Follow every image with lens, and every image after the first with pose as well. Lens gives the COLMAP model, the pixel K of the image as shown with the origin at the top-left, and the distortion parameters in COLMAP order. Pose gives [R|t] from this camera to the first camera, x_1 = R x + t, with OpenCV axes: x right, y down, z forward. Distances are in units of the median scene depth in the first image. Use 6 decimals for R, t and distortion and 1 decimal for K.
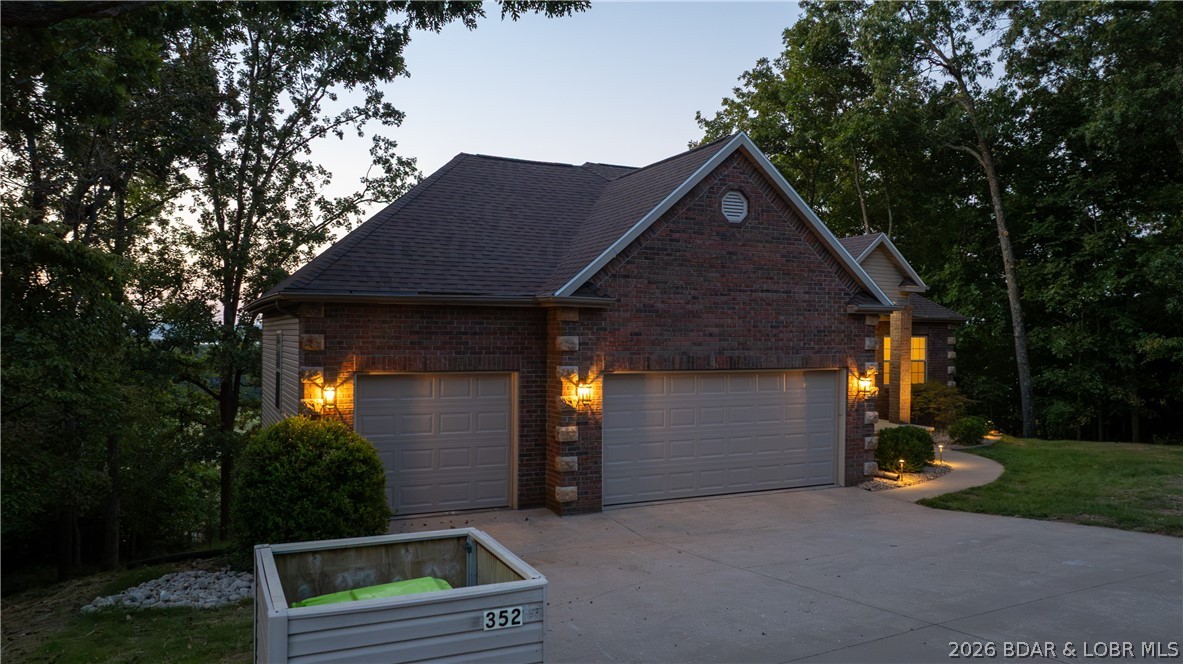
lens RADIAL K [[830.3, 0, 596.3], [0, 830.3, 322.8], [0, 0, 1]] dist [-0.022952, 0.008115]
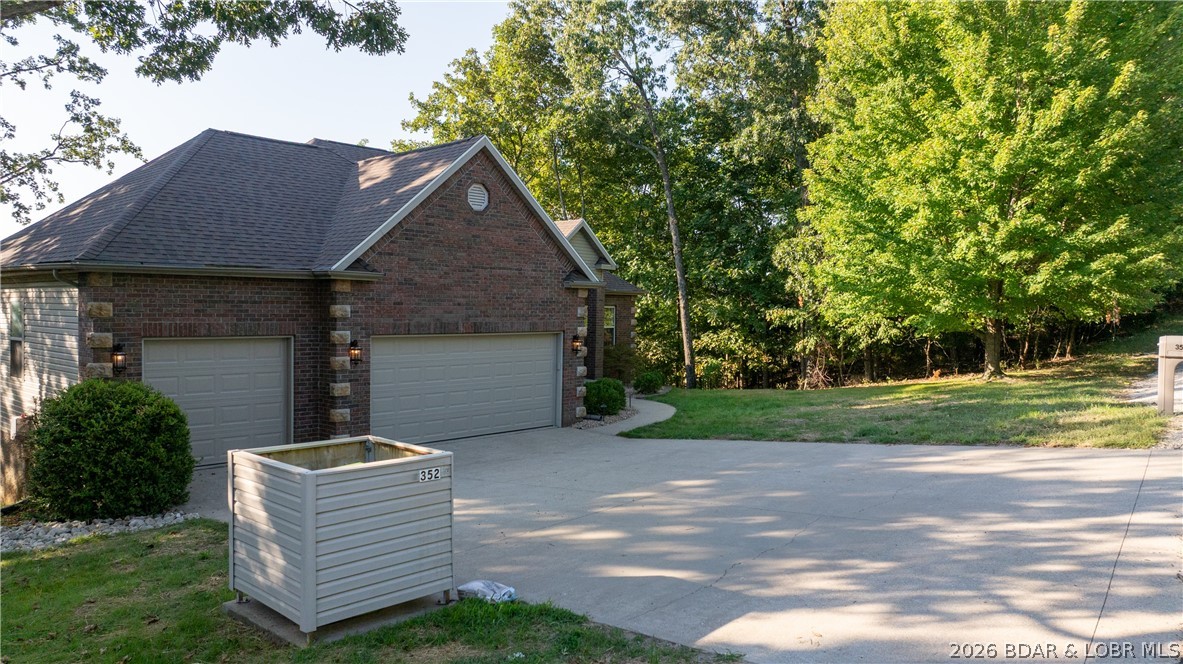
lens RADIAL K [[830.3, 0, 595.7], [0, 830.3, 324.9], [0, 0, 1]] dist [-0.022952, 0.008115]
pose [[0.930203, -0.004970, 0.367011, -0.114994], [-0.008912, 0.999308, 0.036121, -0.000889], [-0.366936, -0.036870, 0.929515, -0.180546]]
